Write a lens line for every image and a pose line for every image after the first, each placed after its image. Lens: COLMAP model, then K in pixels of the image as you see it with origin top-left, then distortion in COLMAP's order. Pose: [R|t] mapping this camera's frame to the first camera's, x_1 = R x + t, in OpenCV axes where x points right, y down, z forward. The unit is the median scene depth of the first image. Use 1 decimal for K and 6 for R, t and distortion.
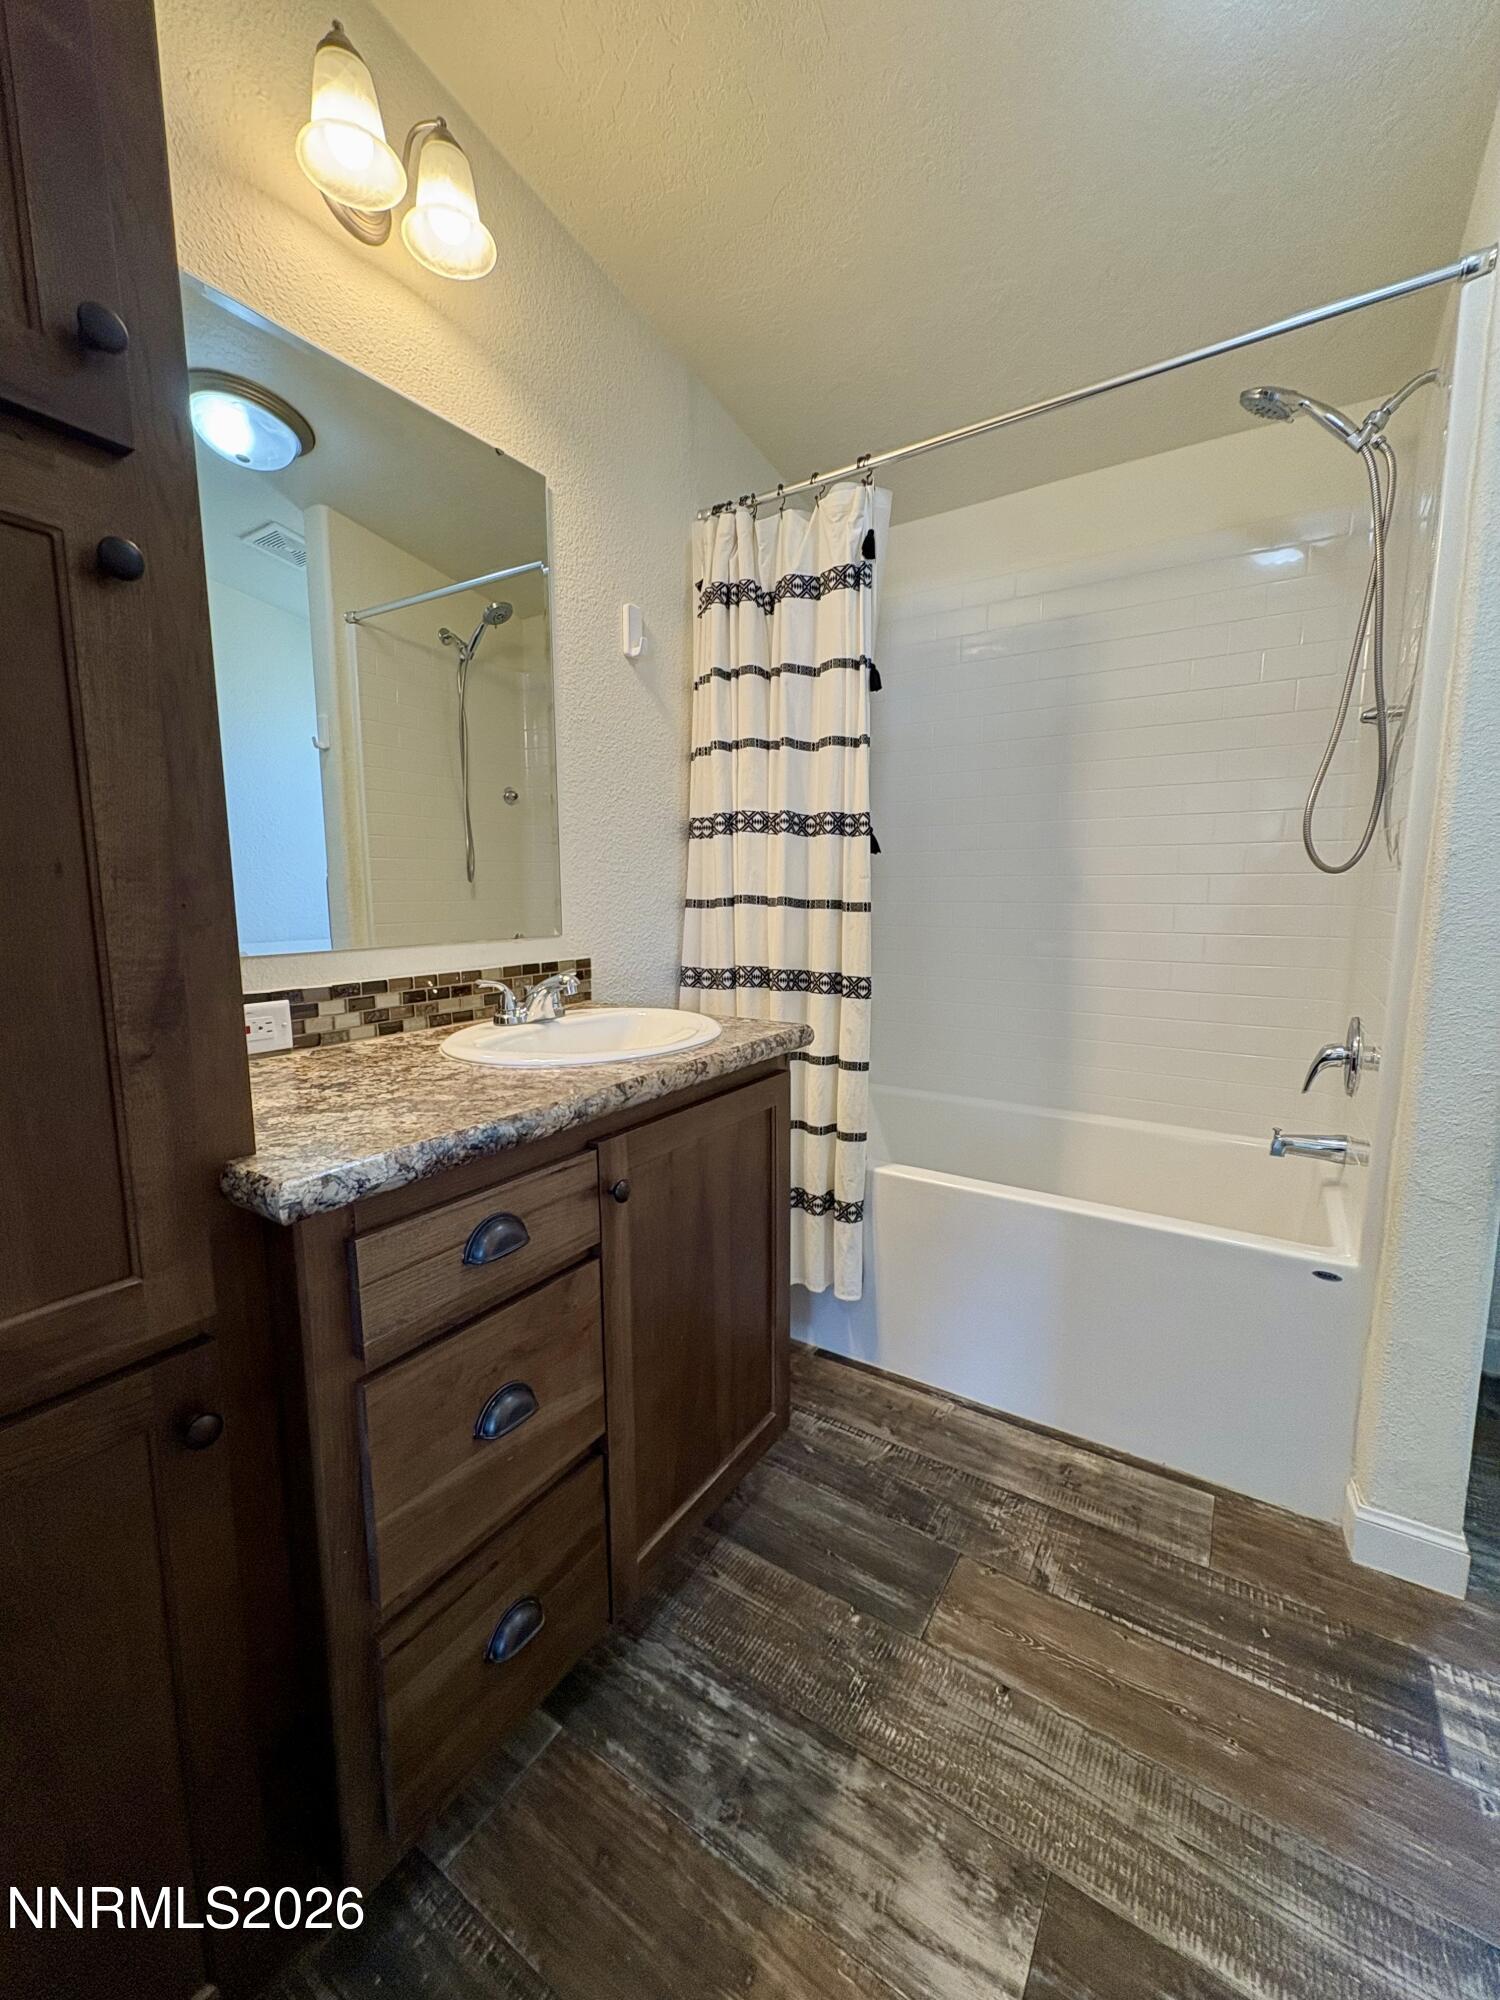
lens RADIAL K [[803.4, 0, 748.1], [0, 803.4, 992.7], [0, 0, 1]] dist [0.001309, 0.000851]
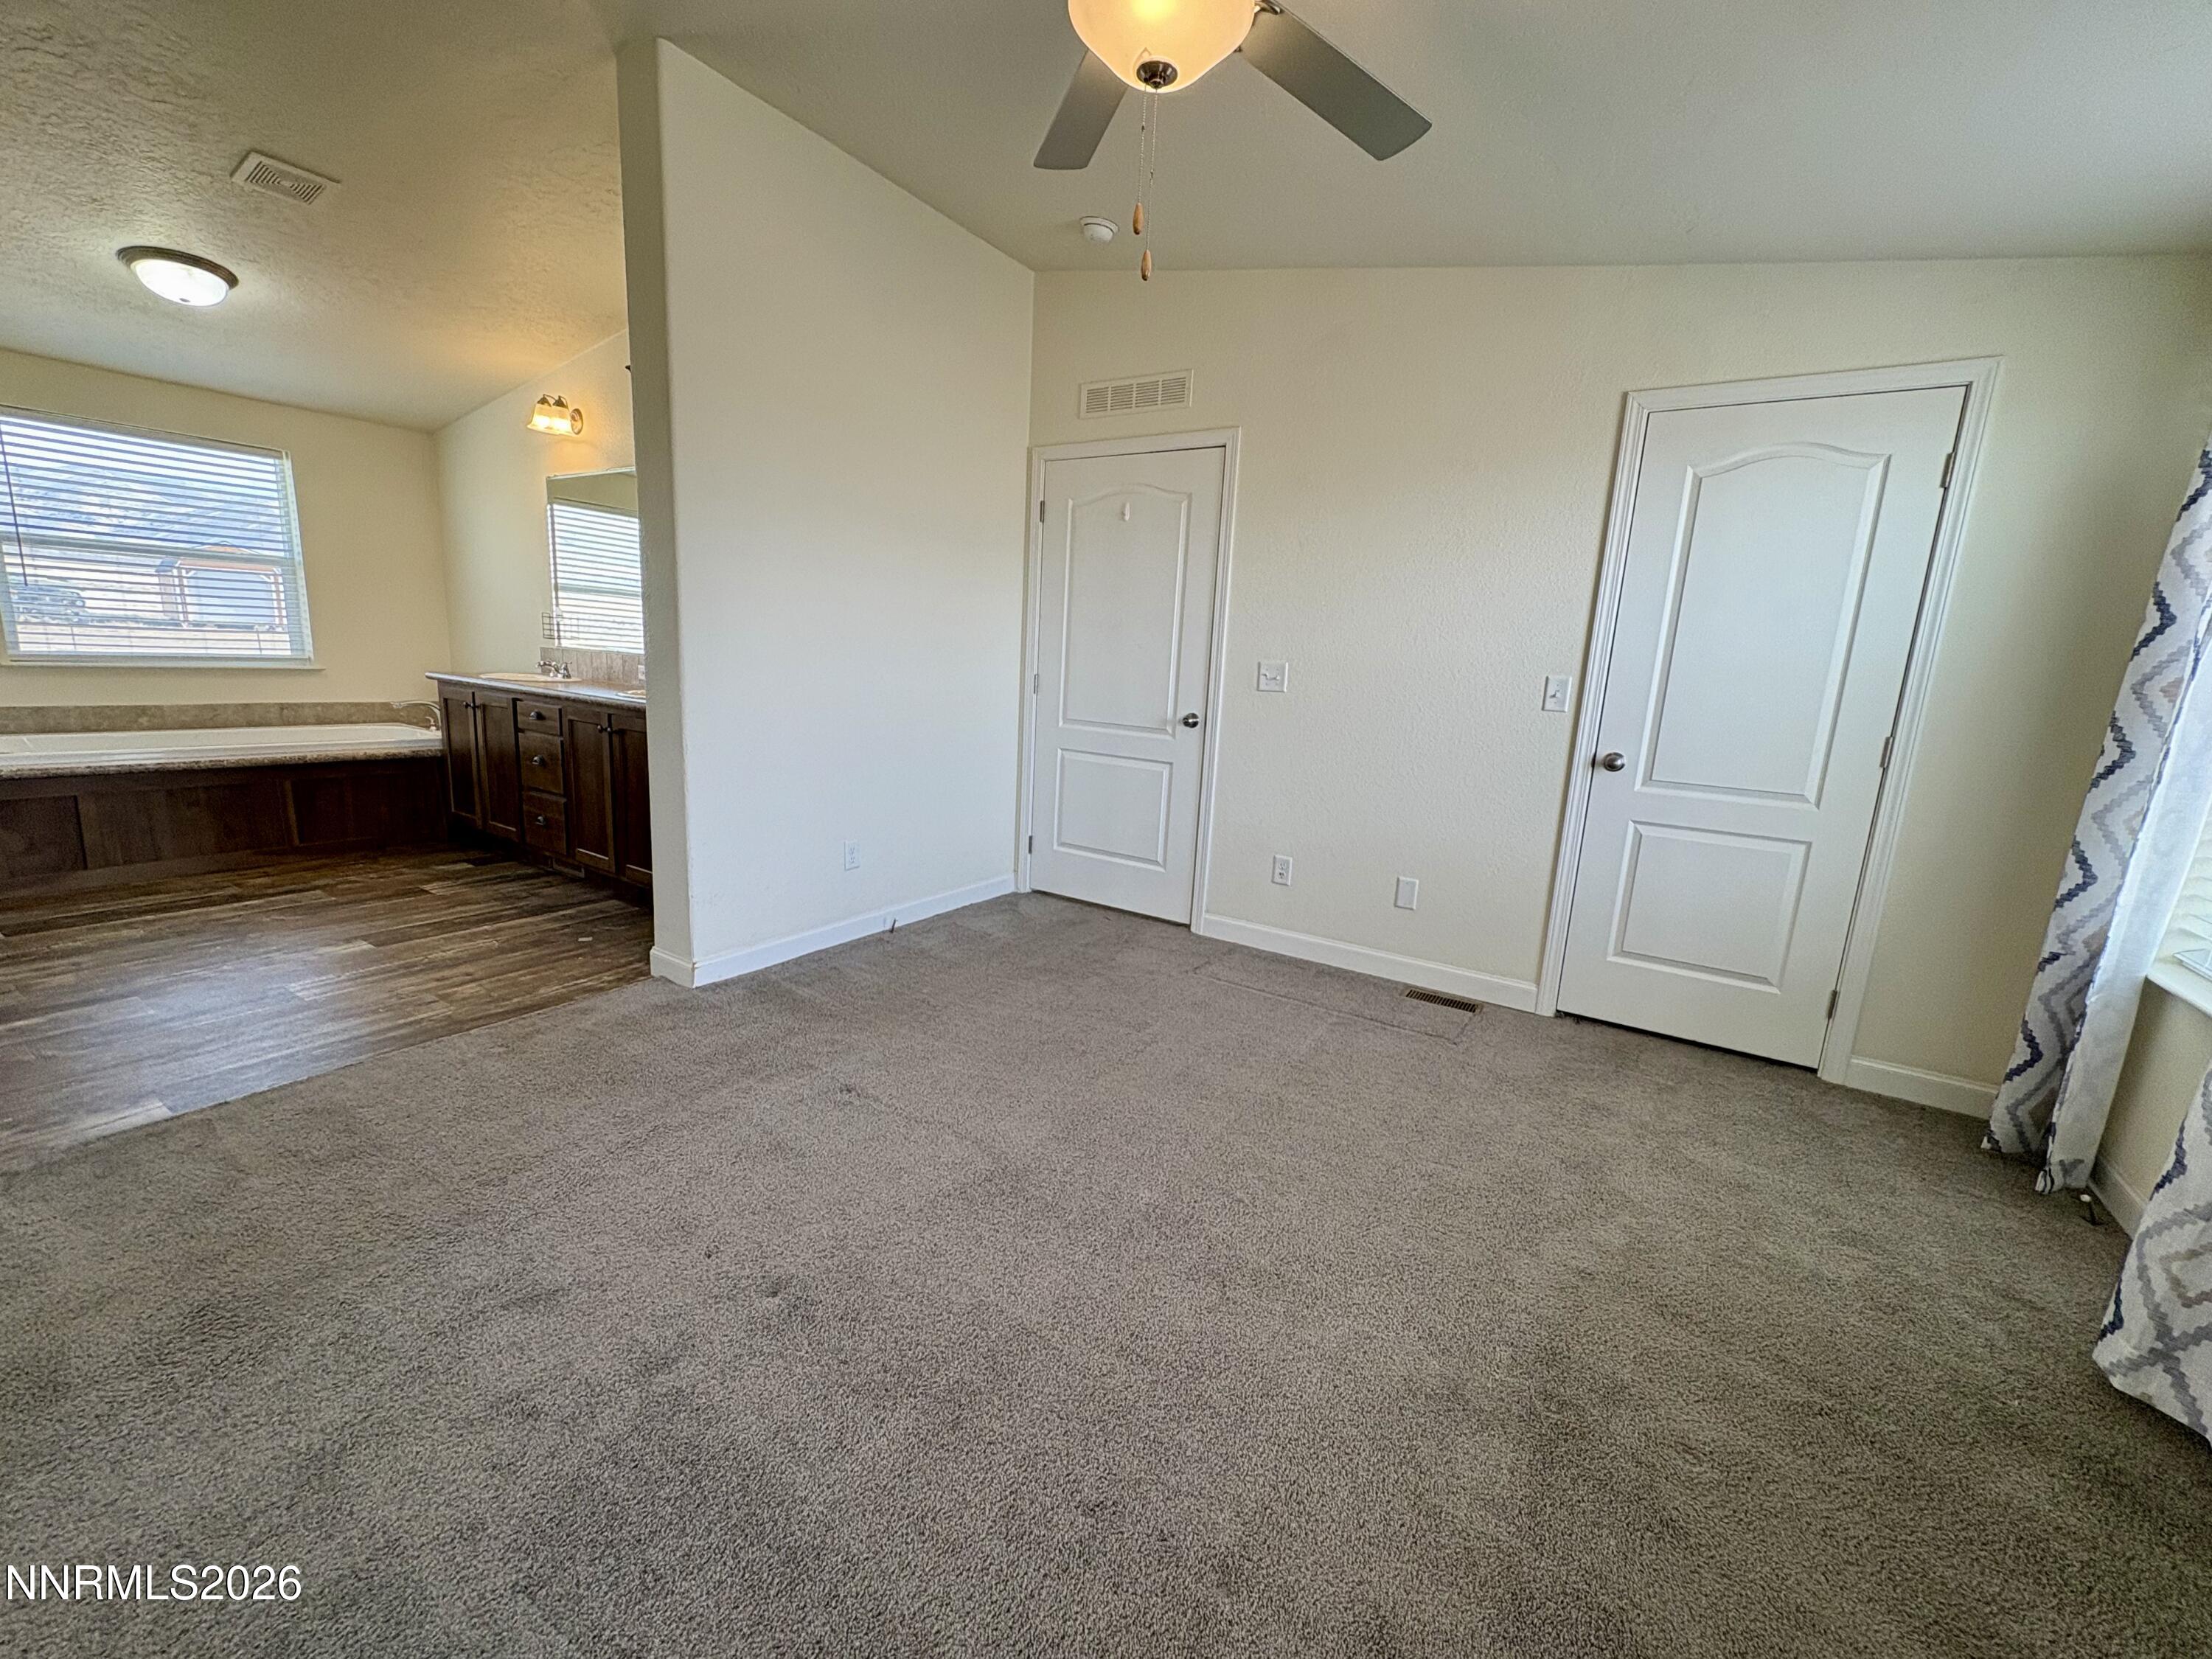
lens RADIAL K [[888.5, 0, 1100.3], [0, 888.5, 829.7], [0, 0, 1]] dist [0.001309, 0.000851]
pose [[-0.004375, -0.191254, 0.981531, -2.365582], [0.073765, 0.978804, 0.191052, 0.181211], [-0.997266, 0.073238, 0.009826, -1.570904]]
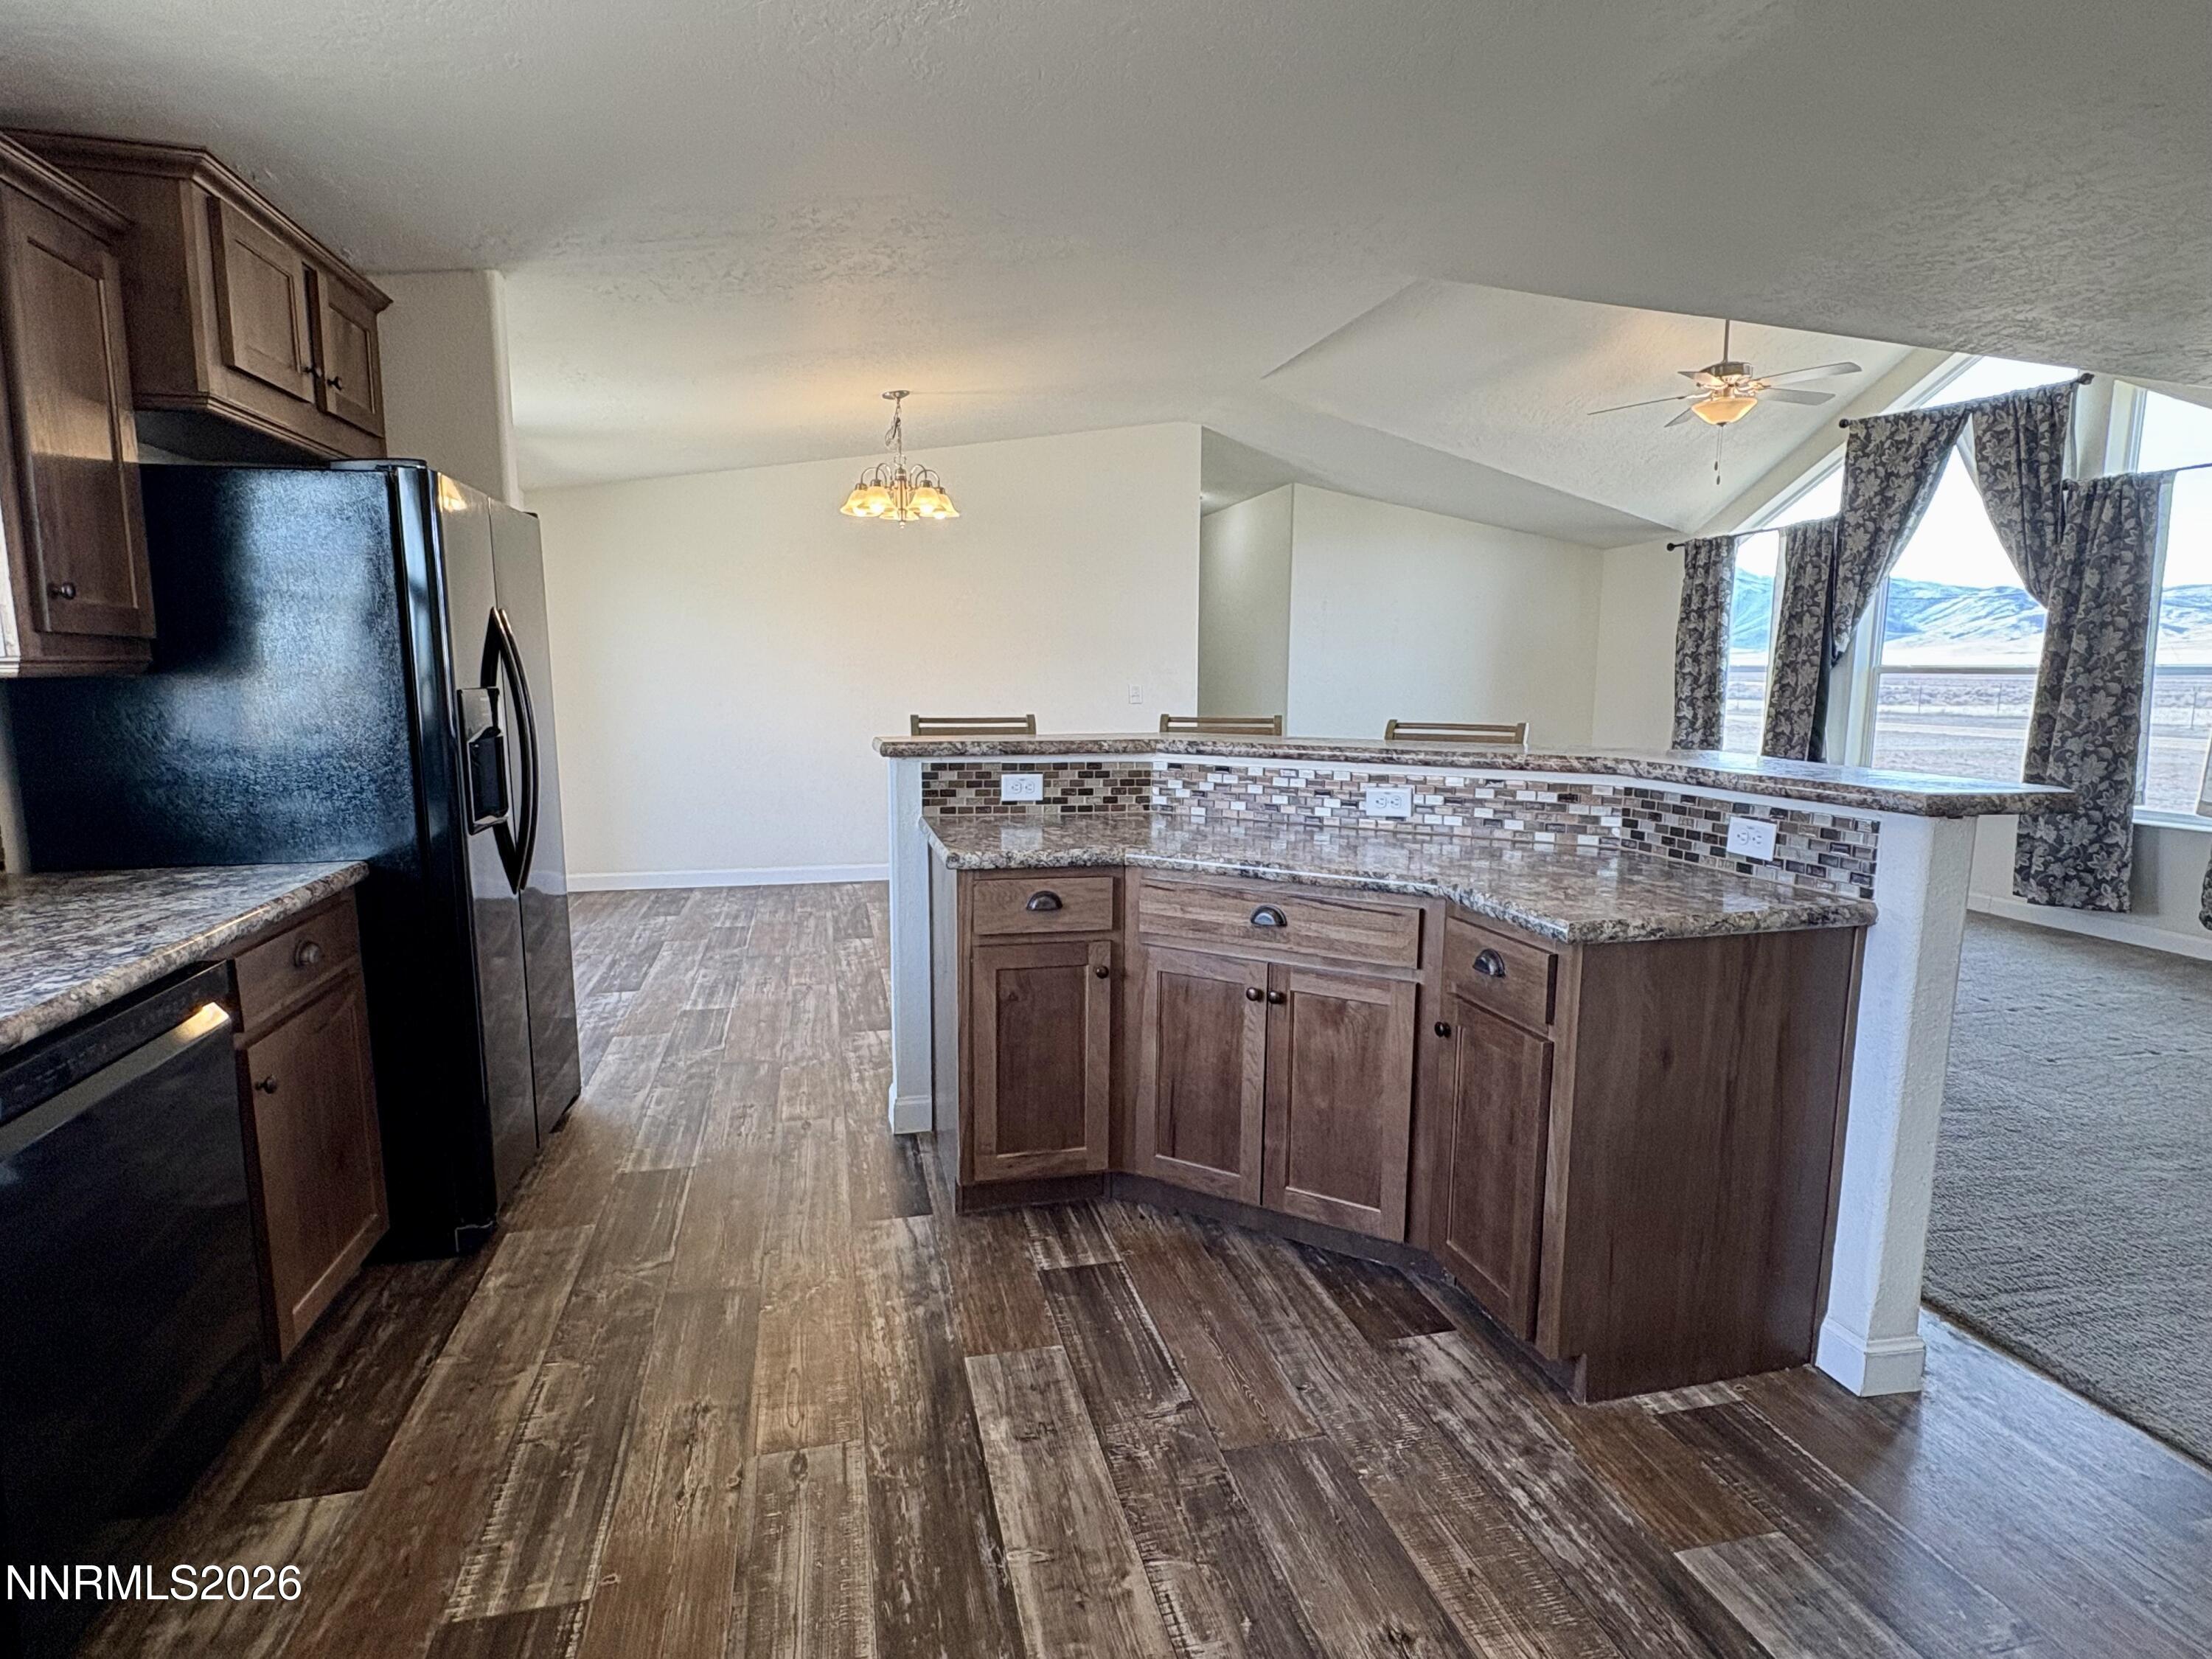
lens RADIAL K [[1173.2, 0, 1120.3], [0, 1173.2, 826.8], [0, 0, 1]] dist [0.009411, -0.002094]
pose [[-0.735893, -0.098709, 0.669864, -0.599418], [0.084149, 0.968314, 0.235132, -0.428873], [-0.671848, 0.229400, -0.704269, 2.205925]]
